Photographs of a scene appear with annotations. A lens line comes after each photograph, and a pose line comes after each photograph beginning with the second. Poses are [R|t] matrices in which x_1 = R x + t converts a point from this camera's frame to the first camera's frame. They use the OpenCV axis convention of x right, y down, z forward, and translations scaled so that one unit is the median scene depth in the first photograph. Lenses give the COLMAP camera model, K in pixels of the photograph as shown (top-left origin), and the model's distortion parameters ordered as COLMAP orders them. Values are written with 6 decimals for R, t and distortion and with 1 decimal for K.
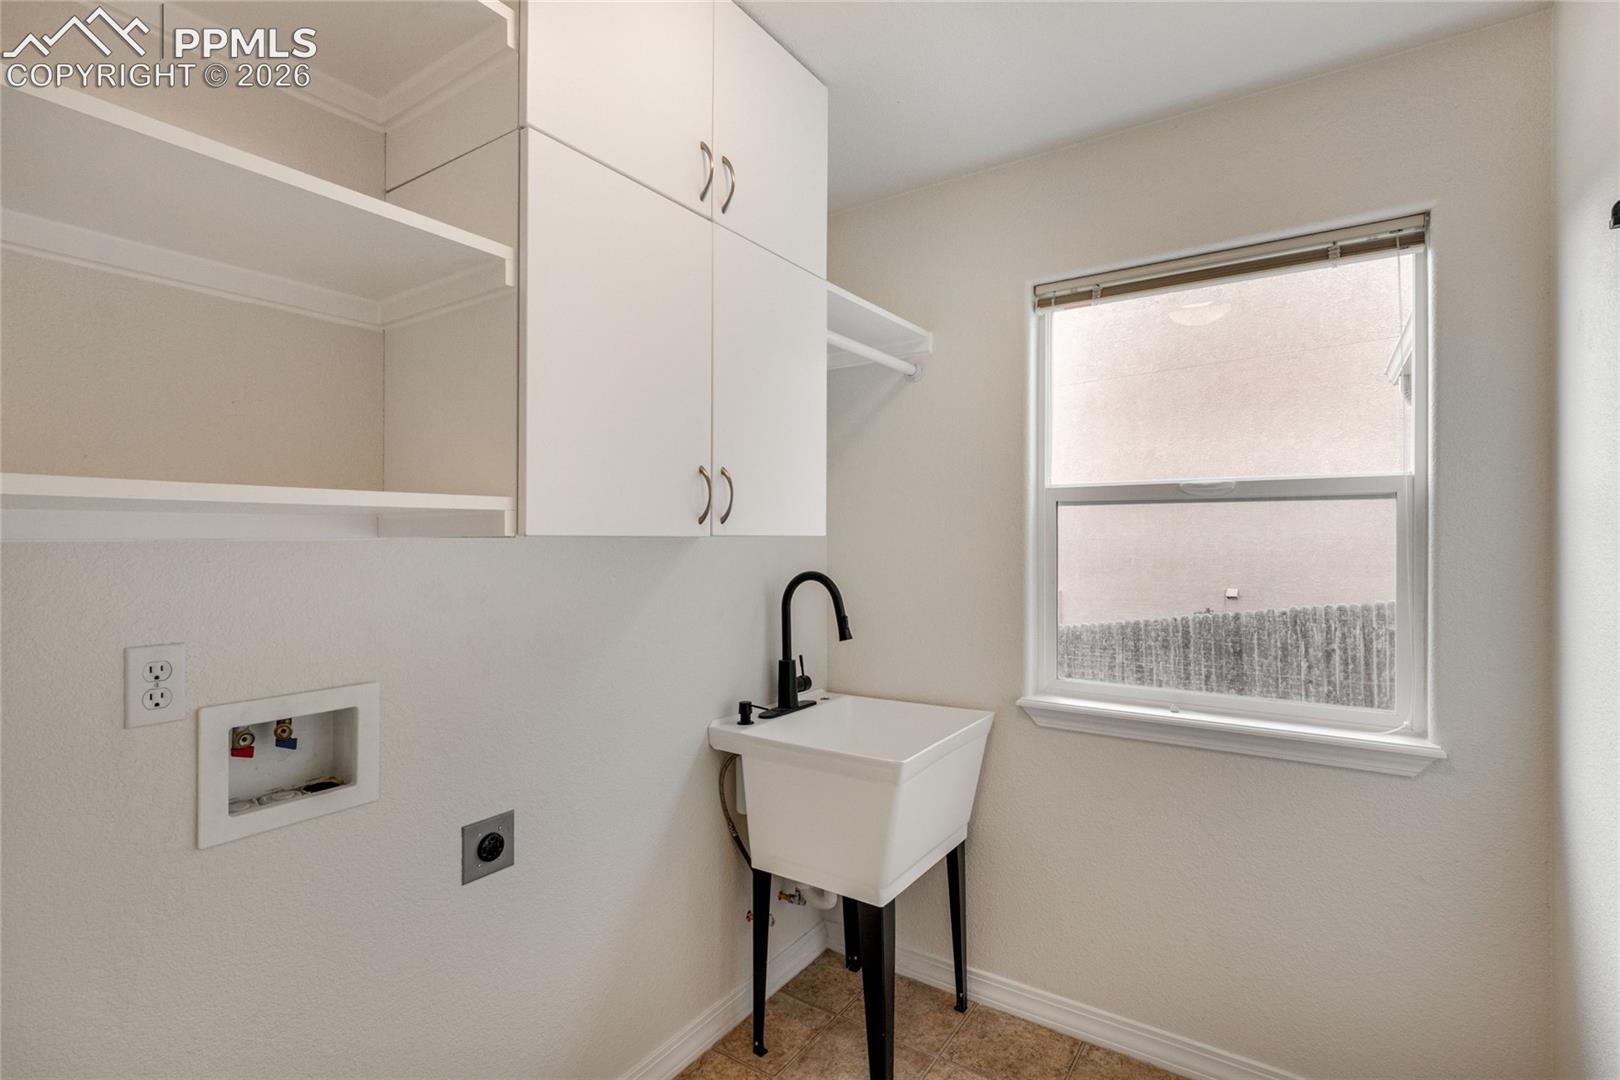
lens RADIAL K [[767.6, 0, 789.9], [0, 767.6, 535.7], [0, 0, 1]] dist [0.002003, 0.000000]
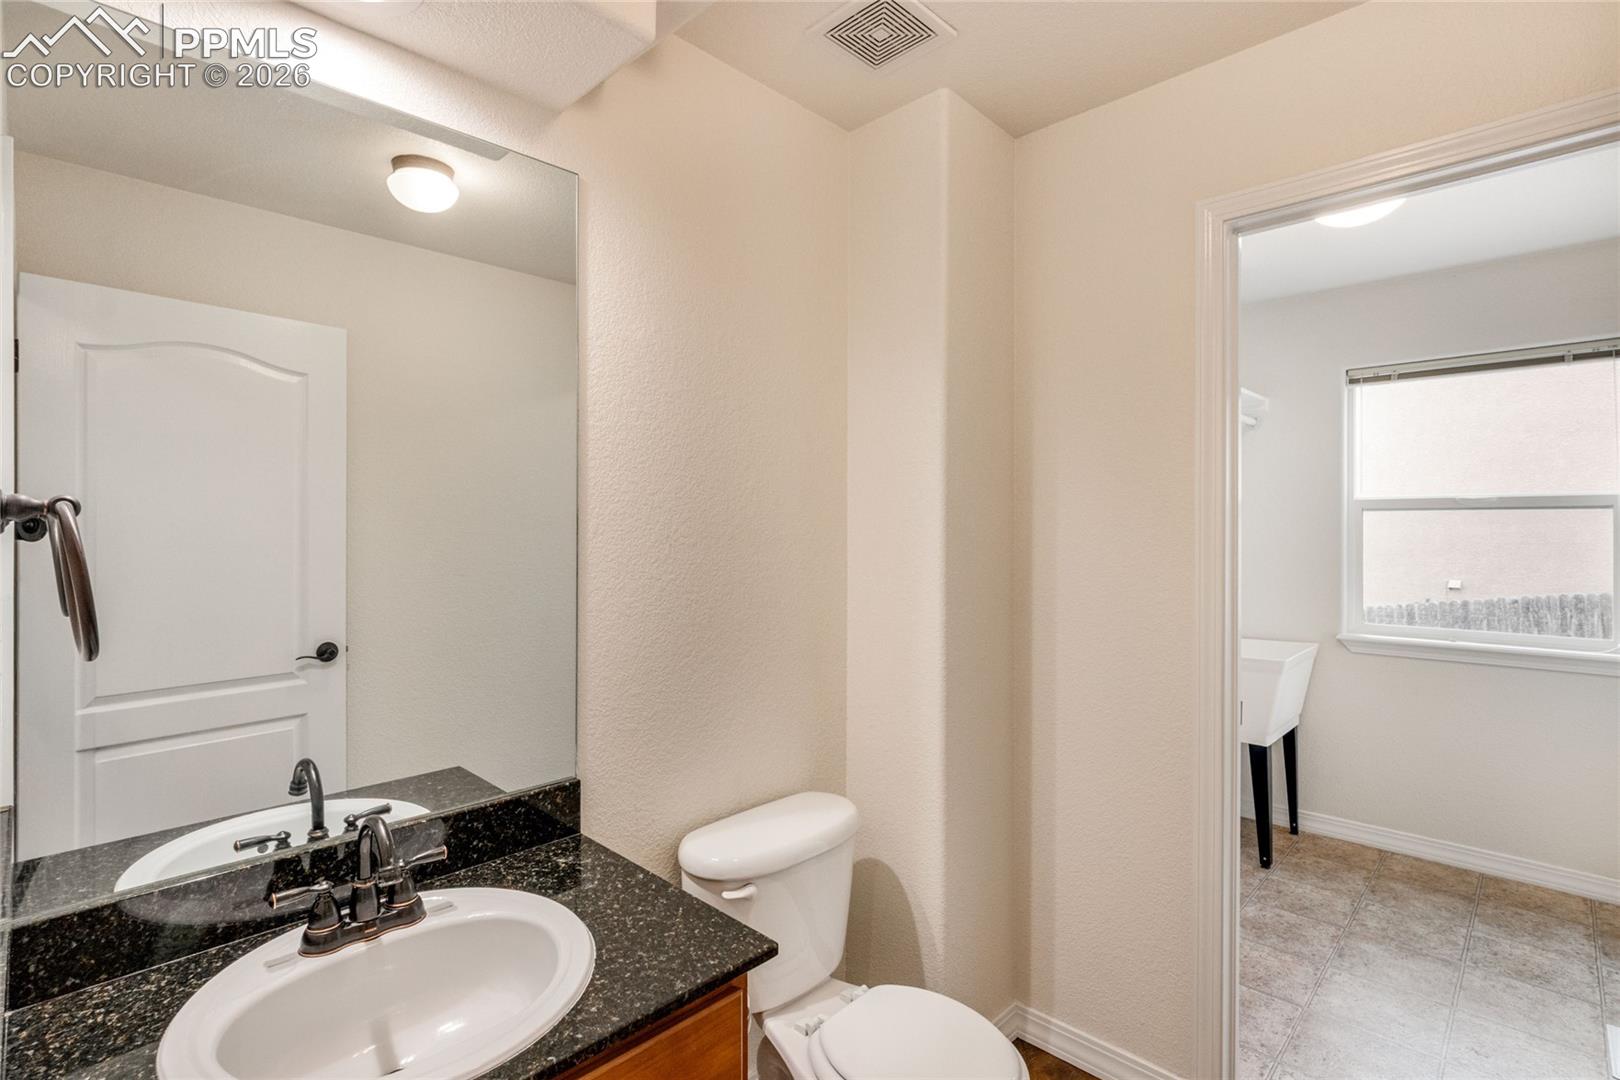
lens RADIAL K [[776.2, 0, 798.9], [0, 776.2, 523.1], [0, 0, 1]] dist [-0.033580, 0.020925]
pose [[0.985256, -0.000257, -0.171087, -0.503468], [-0.000671, 0.999985, -0.005367, -0.005847], [0.171086, 0.005403, 0.985241, -0.712545]]
